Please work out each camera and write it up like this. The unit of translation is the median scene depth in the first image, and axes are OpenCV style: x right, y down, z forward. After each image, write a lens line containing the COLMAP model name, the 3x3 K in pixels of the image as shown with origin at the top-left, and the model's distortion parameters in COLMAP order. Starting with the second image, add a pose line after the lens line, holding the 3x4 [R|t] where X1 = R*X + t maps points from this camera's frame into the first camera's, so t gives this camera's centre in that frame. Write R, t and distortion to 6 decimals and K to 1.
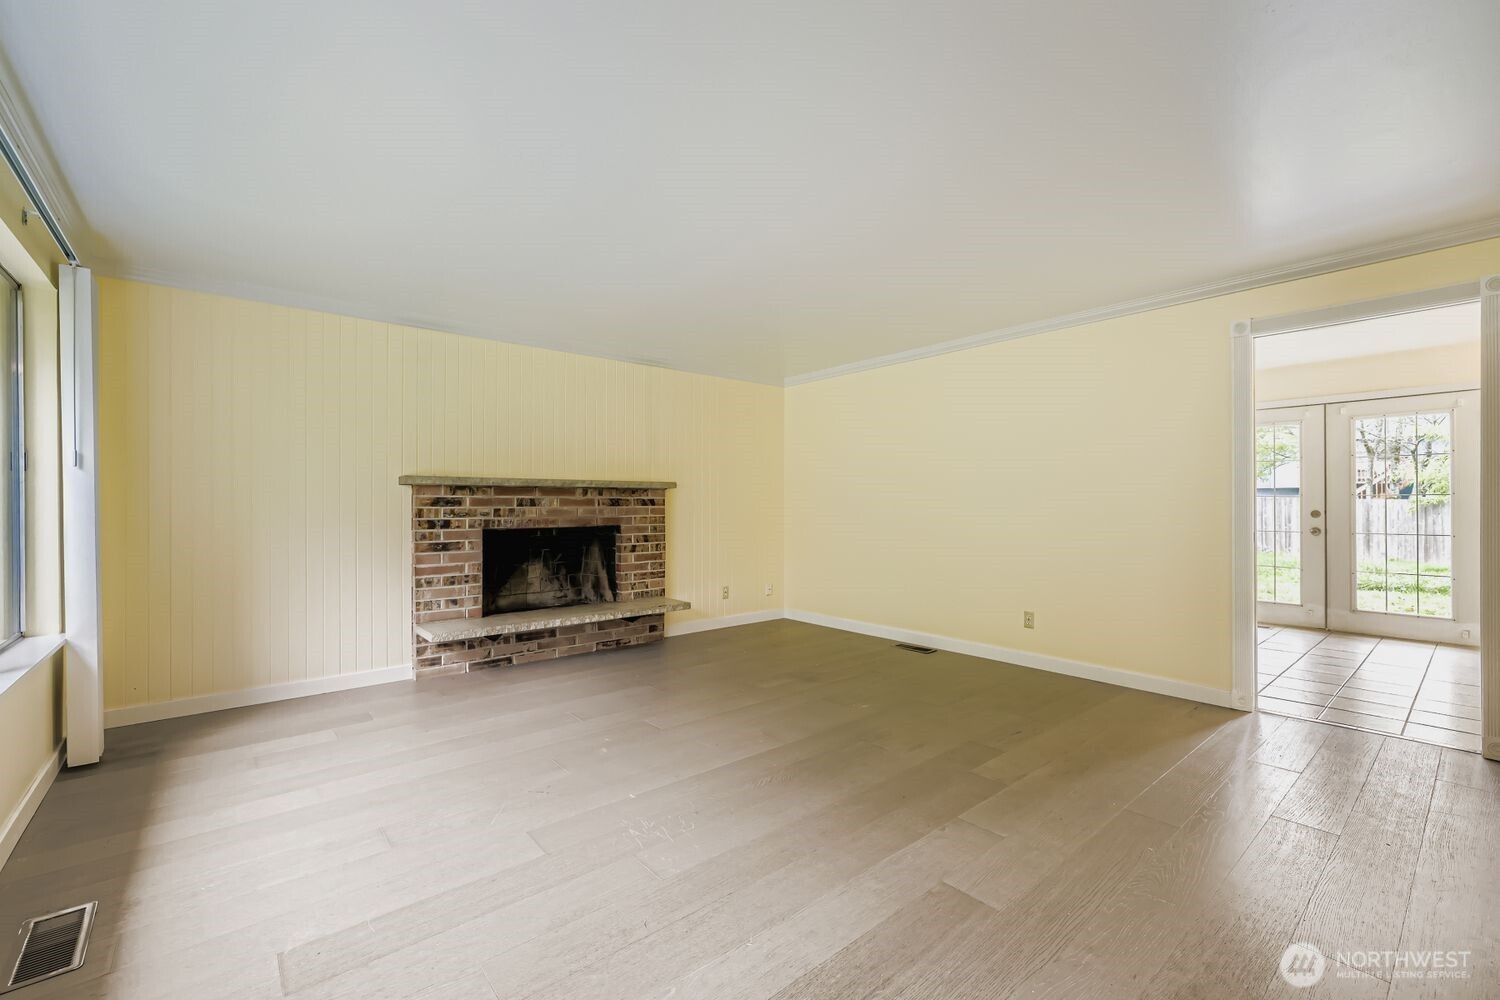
lens RADIAL K [[633.5, 0, 752.1], [0, 633.5, 502.9], [0, 0, 1]] dist [0.011122, 0.000021]
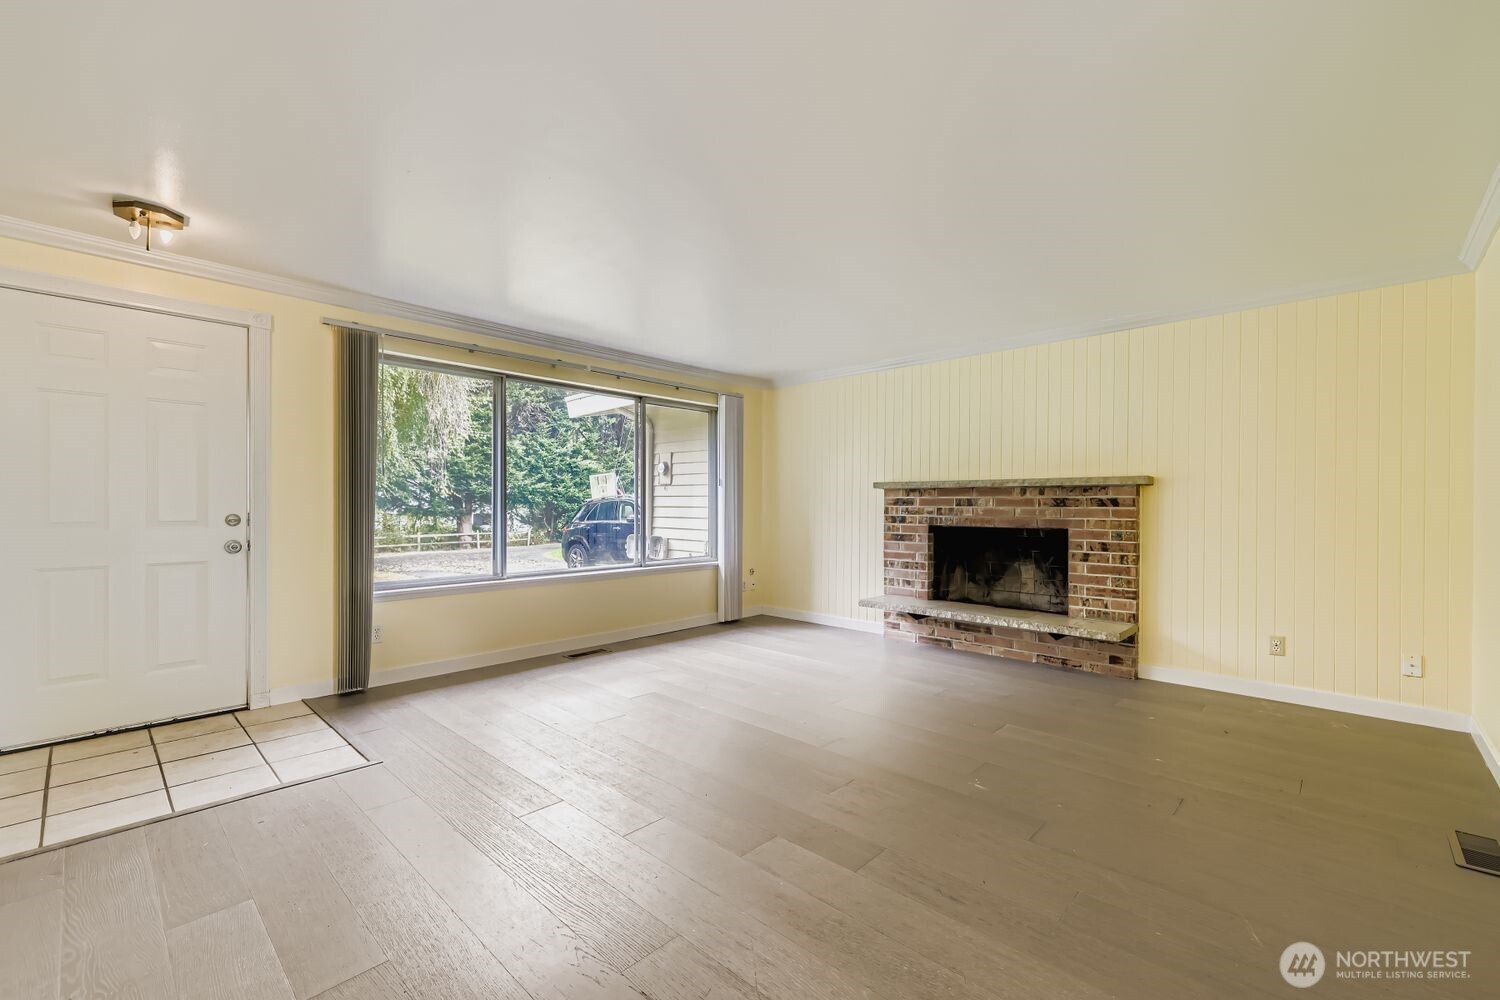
lens RADIAL K [[633.5, 0, 751.2], [0, 633.5, 501.5], [0, 0, 1]] dist [0.011122, 0.000021]
pose [[0.106978, -0.000823, -0.994261, 0.665818], [-0.002296, 0.999997, -0.001075, -0.000311], [0.994259, 0.002398, 0.106976, 0.512702]]
